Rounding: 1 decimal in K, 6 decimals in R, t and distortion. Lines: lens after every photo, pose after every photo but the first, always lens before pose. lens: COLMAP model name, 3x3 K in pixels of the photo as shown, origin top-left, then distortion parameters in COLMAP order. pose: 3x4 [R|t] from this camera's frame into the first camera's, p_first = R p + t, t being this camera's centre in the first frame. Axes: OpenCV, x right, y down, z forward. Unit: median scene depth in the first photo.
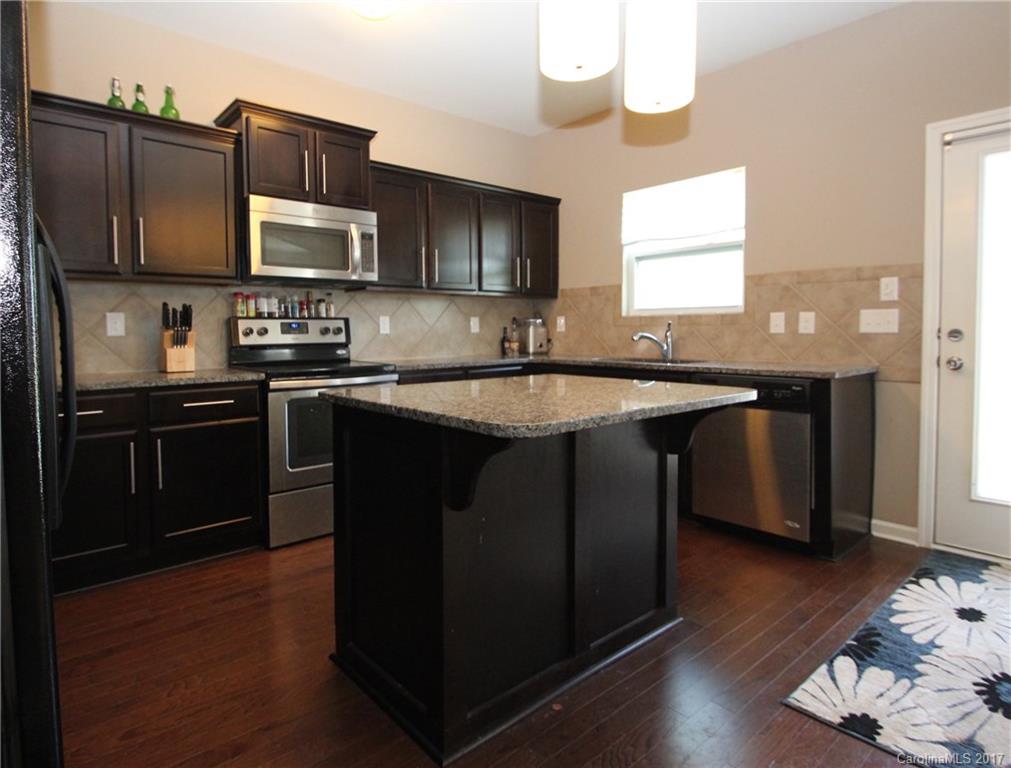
lens RADIAL K [[576.7, 0, 505.5], [0, 576.7, 384.0], [0, 0, 1]] dist [0.004193, 0.001335]
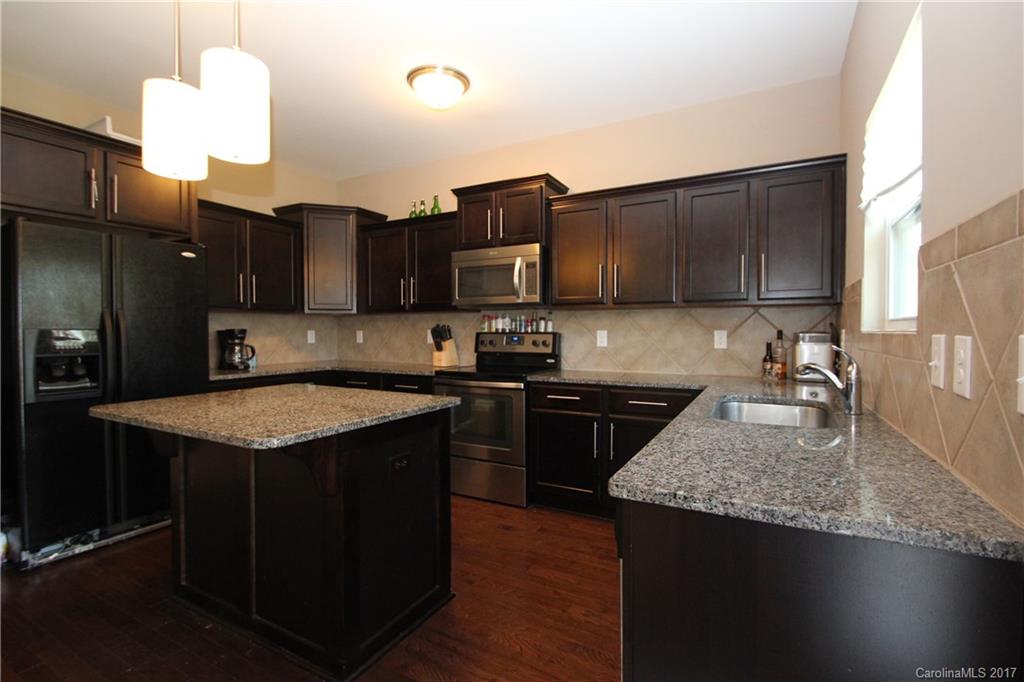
lens RADIAL K [[509.5, 0, 512.0], [0, 509.5, 341.0], [0, 0, 1]] dist [-0.000975, -0.000083]
pose [[0.365665, 0.009566, -0.930697, 0.677582], [-0.101773, 0.994362, -0.029766, -0.058298], [0.925166, 0.105604, 0.364577, 0.551796]]
